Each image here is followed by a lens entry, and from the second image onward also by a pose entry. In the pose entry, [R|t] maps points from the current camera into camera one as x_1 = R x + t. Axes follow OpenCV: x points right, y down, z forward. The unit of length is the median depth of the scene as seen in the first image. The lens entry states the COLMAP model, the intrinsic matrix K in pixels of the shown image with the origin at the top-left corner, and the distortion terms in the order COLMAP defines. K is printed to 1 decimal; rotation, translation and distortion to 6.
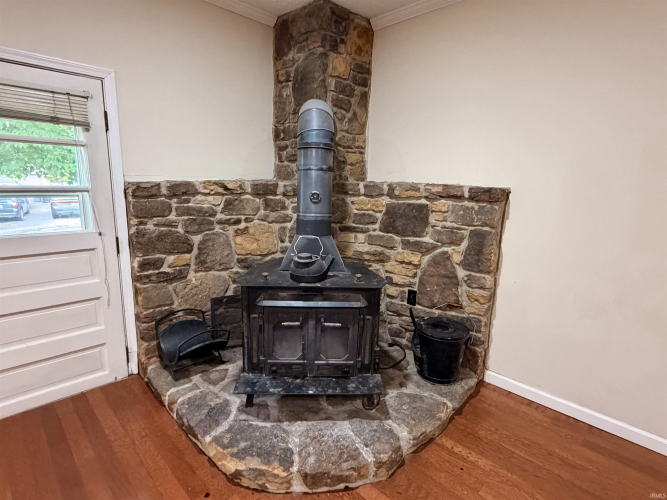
lens RADIAL K [[354.2, 0, 332.6], [0, 354.2, 249.3], [0, 0, 1]] dist [-0.008003, -0.000154]
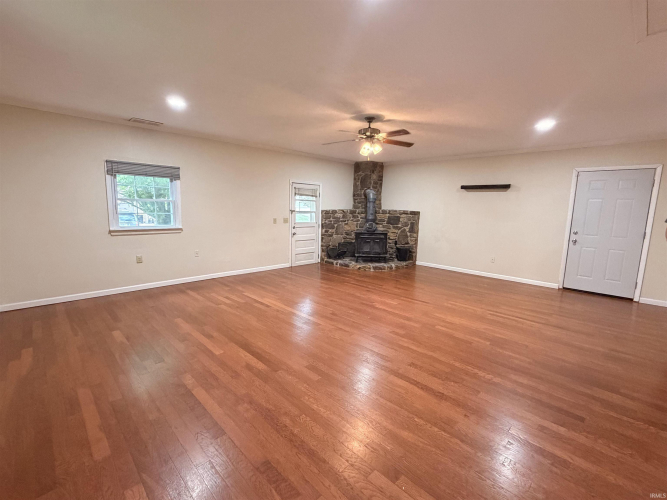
lens RADIAL K [[309.2, 0, 334.5], [0, 309.2, 251.2], [0, 0, 1]] dist [0.001202, 0.000011]
pose [[0.999964, -0.001077, -0.008463, -0.378317], [0.000656, 0.998773, -0.049524, 0.397313], [0.008506, 0.049517, 0.998737, -2.186434]]
